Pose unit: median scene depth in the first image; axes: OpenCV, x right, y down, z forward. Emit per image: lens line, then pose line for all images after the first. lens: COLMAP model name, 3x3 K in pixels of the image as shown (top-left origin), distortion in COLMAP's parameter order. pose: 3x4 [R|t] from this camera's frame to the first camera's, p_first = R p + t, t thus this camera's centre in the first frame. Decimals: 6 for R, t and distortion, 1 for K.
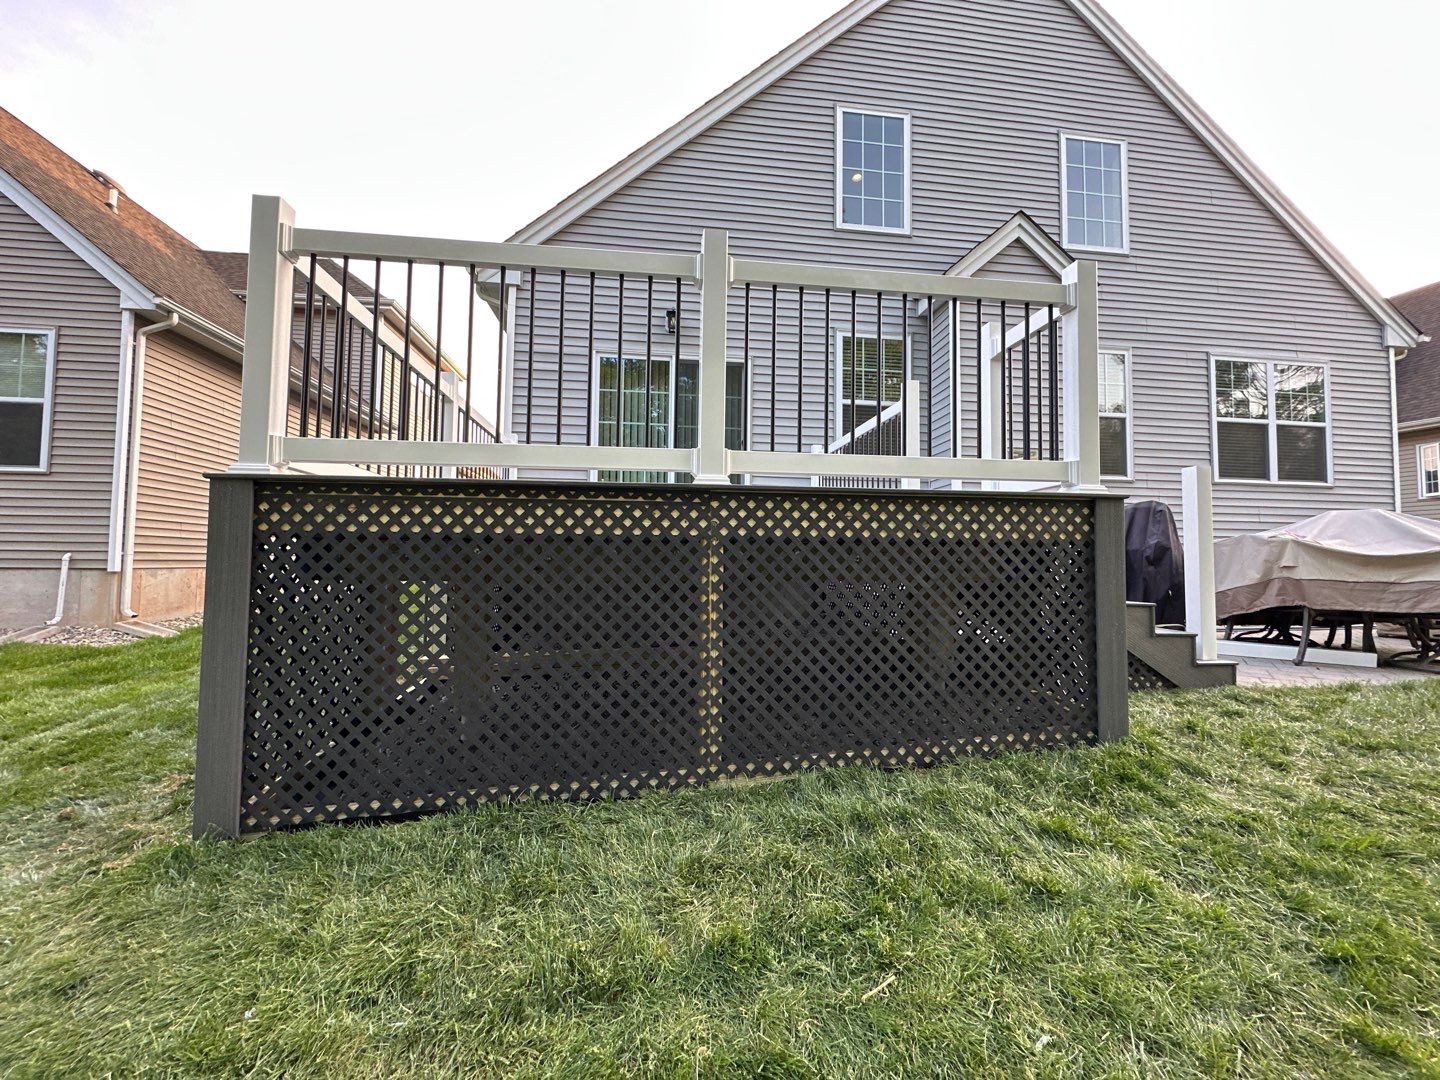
lens RADIAL K [[581.2, 0, 722.0], [0, 581.2, 538.3], [0, 0, 1]] dist [-0.000999, -0.000779]
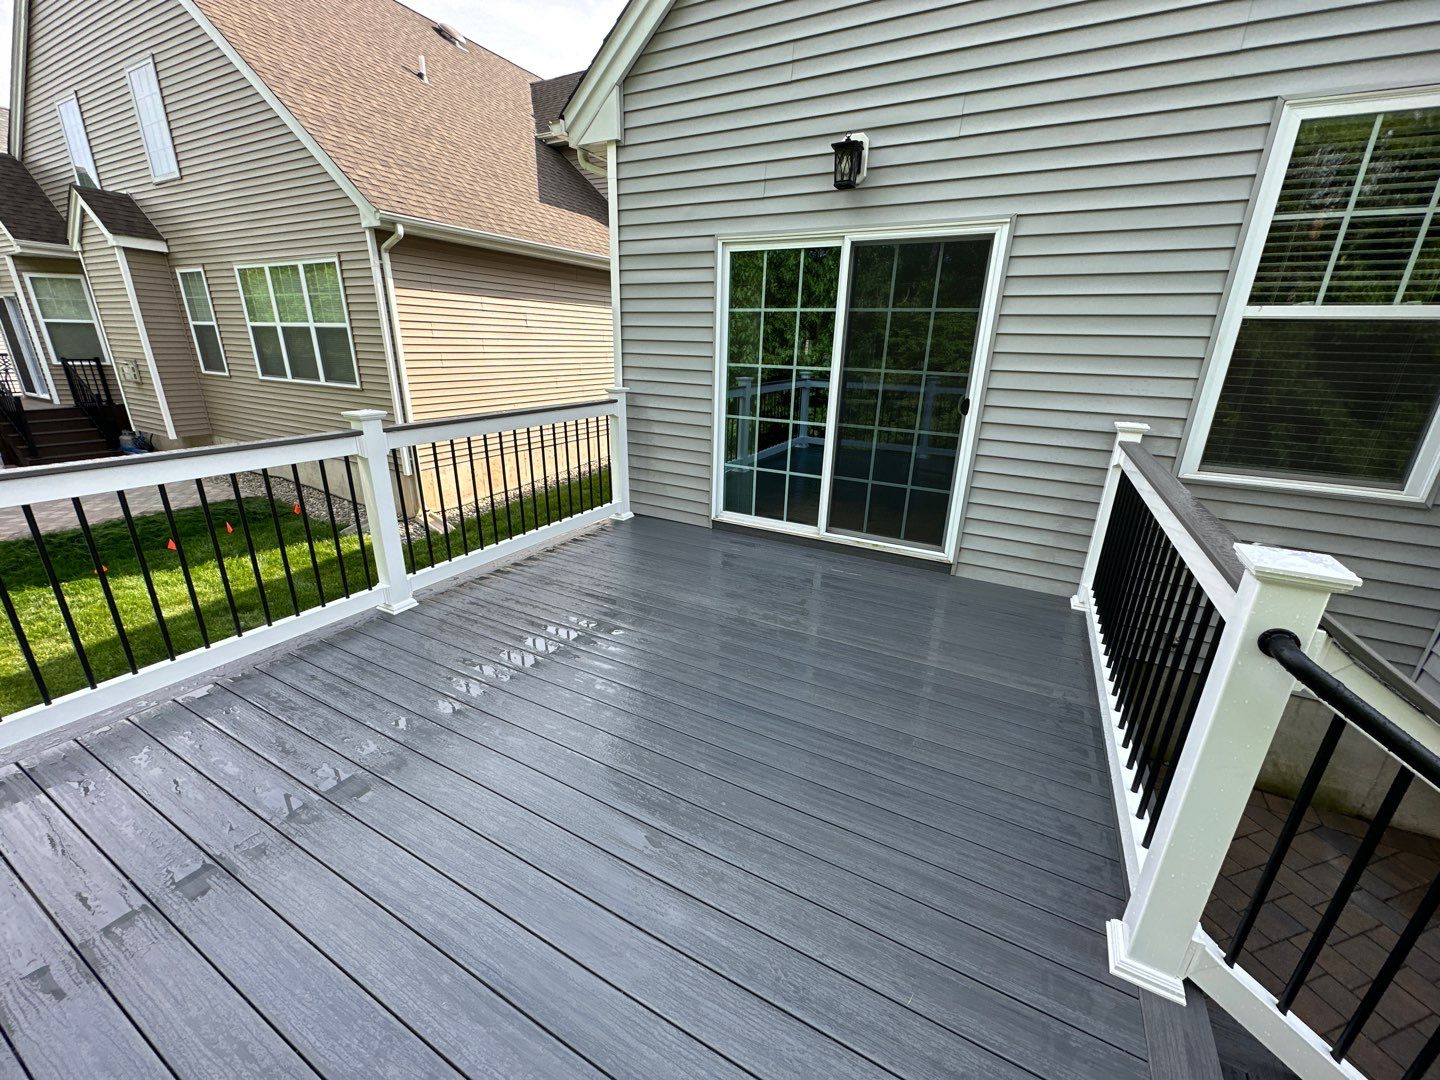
lens RADIAL K [[574.7, 0, 720.8], [0, 574.7, 537.1], [0, 0, 1]] dist [-0.000980, -0.000407]
pose [[0.809364, 0.199623, -0.552341, 0.165881], [0.011883, 0.934705, 0.355227, -0.240304], [0.587187, -0.294071, 0.754144, 0.442454]]
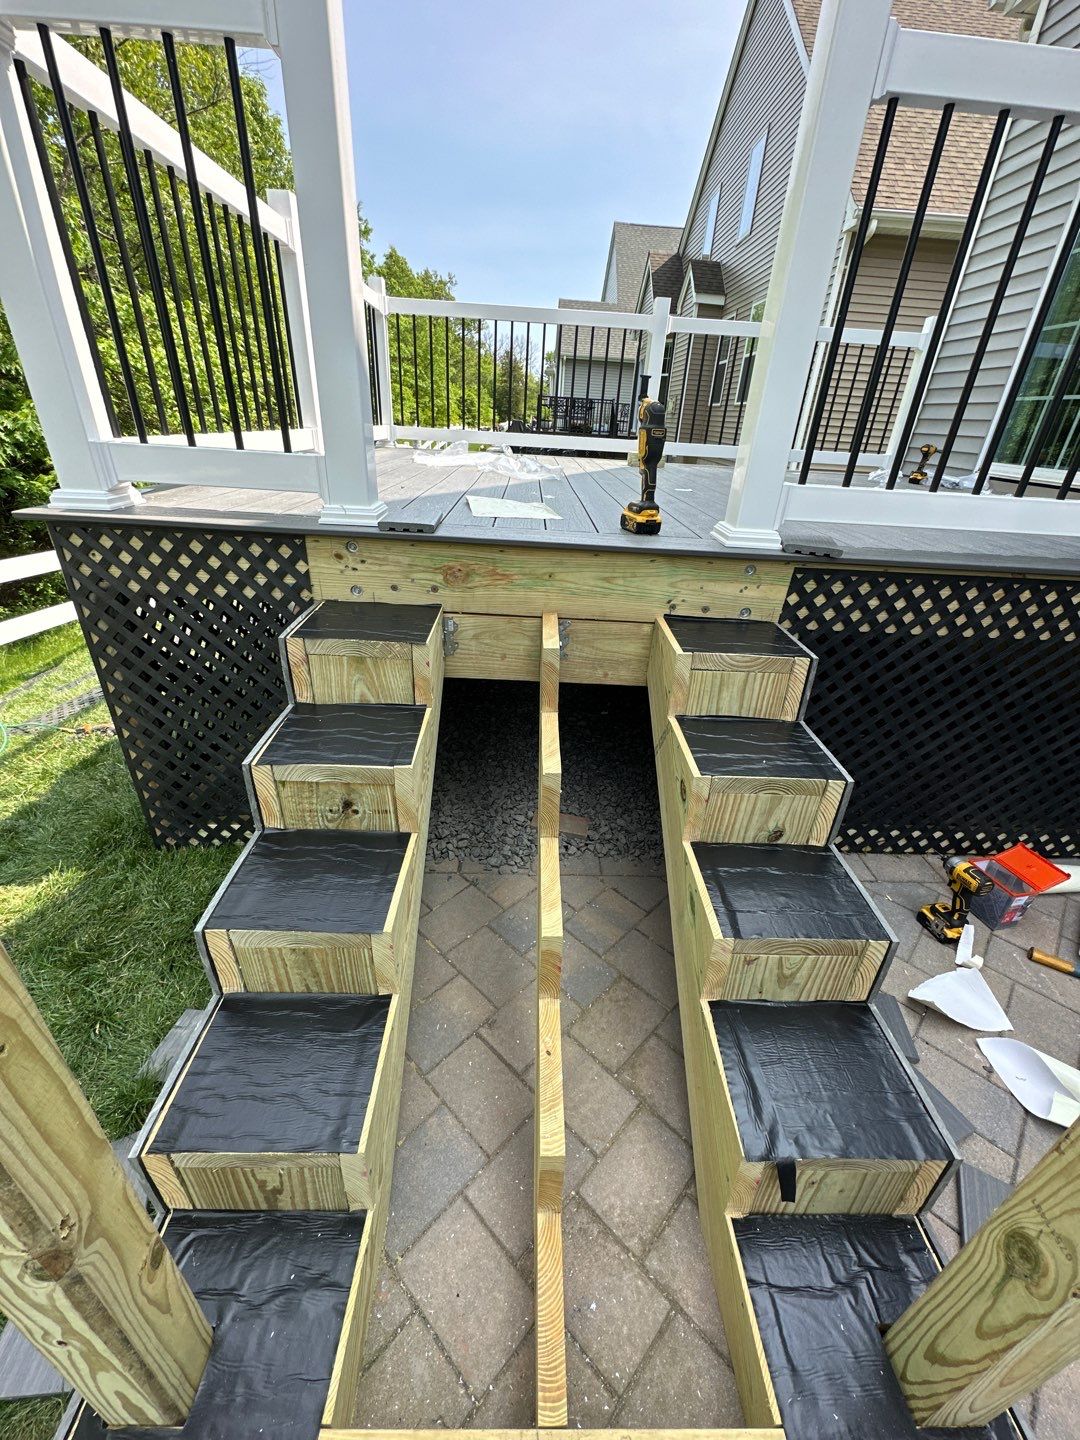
lens RADIAL K [[574.7, 0, 538.8], [0, 574.7, 722.6], [0, 0, 1]] dist [-0.000980, -0.000407]
pose [[-0.118309, 0.456484, -0.881831, 0.468363], [0.001161, 0.888131, 0.459590, -0.064936], [0.992976, 0.053350, -0.105604, 0.586065]]
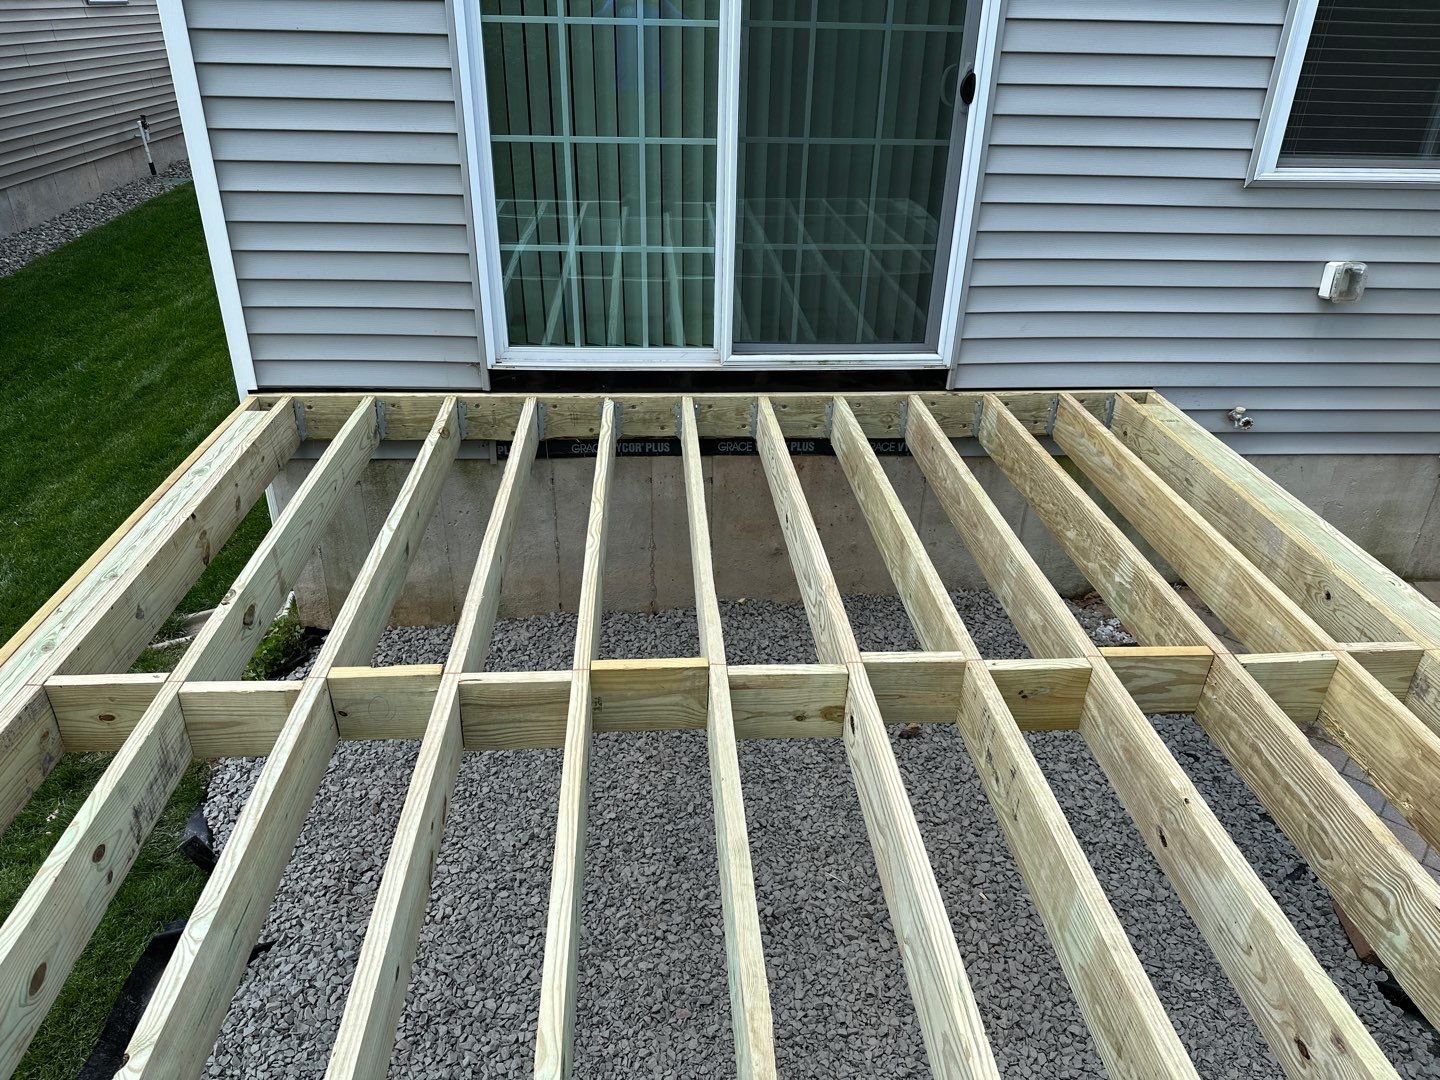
lens RADIAL K [[1014.0, 0, 732.0], [0, 1014.0, 543.7], [0, 0, 1]] dist [0.041005, -0.039628]
pose [[0.998409, 0.039239, -0.040501, -0.053734], [-0.012803, 0.857174, 0.514868, -0.232155], [0.054919, -0.513530, 0.856312, 0.419109]]
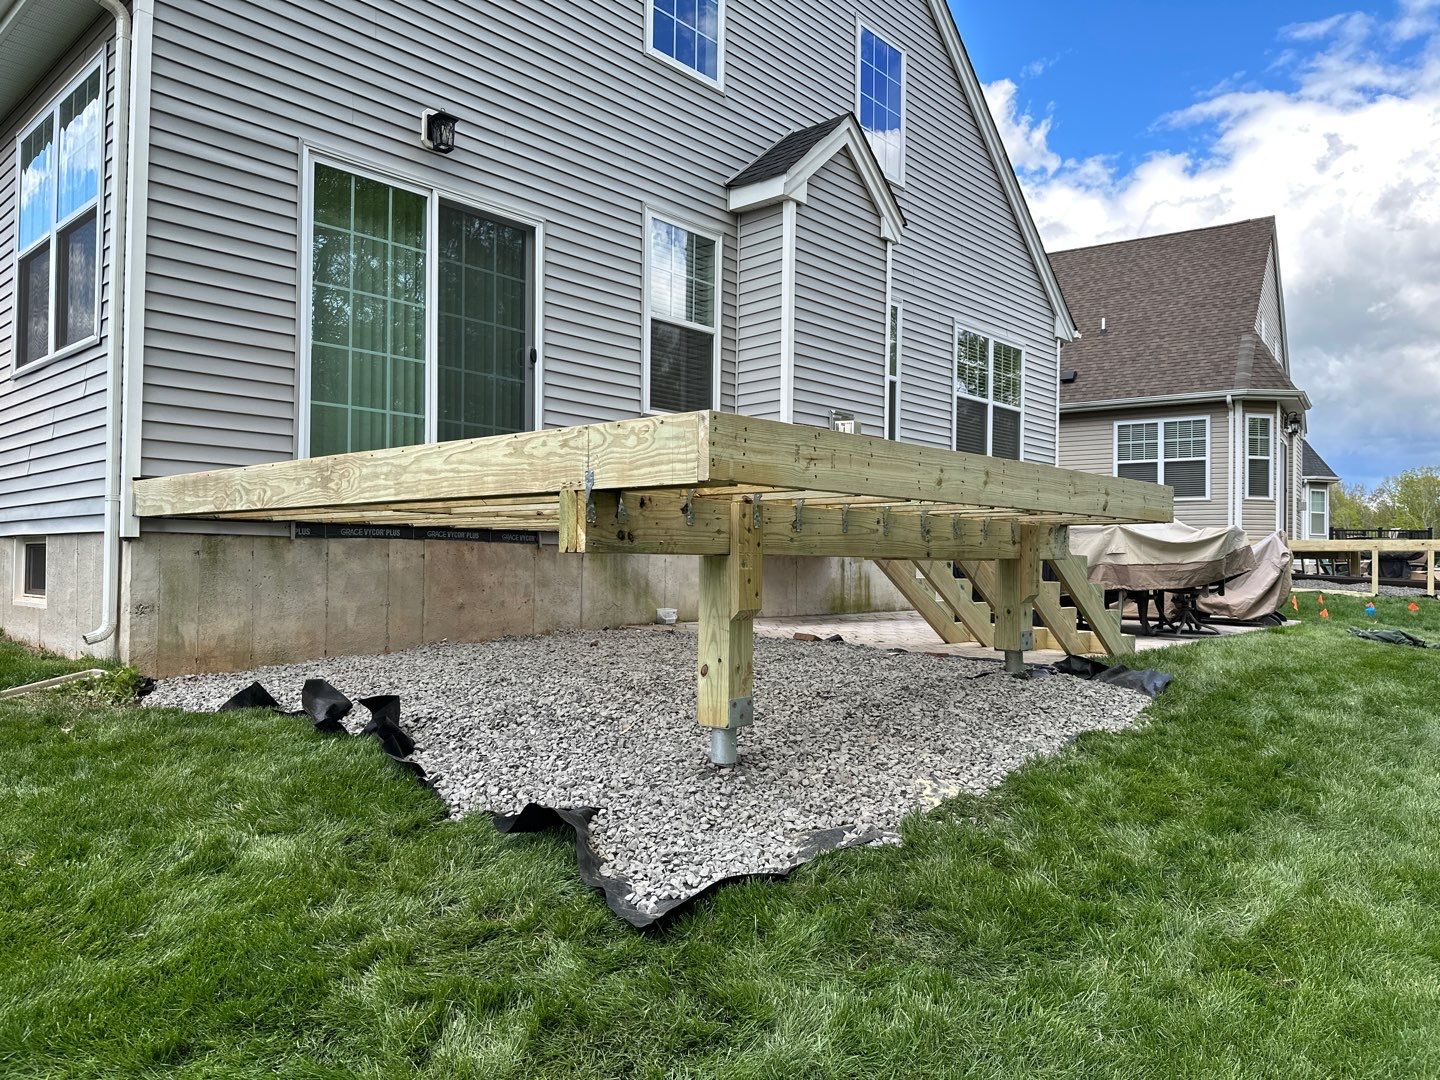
lens RADIAL K [[1007.6, 0, 721.7], [0, 1007.6, 547.7], [0, 0, 1]] dist [0.069937, -0.091874]
pose [[0.762971, 0.008153, 0.646381, -0.515084], [-0.034543, 0.999006, 0.028174, 0.006422], [-0.645509, -0.043824, 0.762494, 0.012843]]
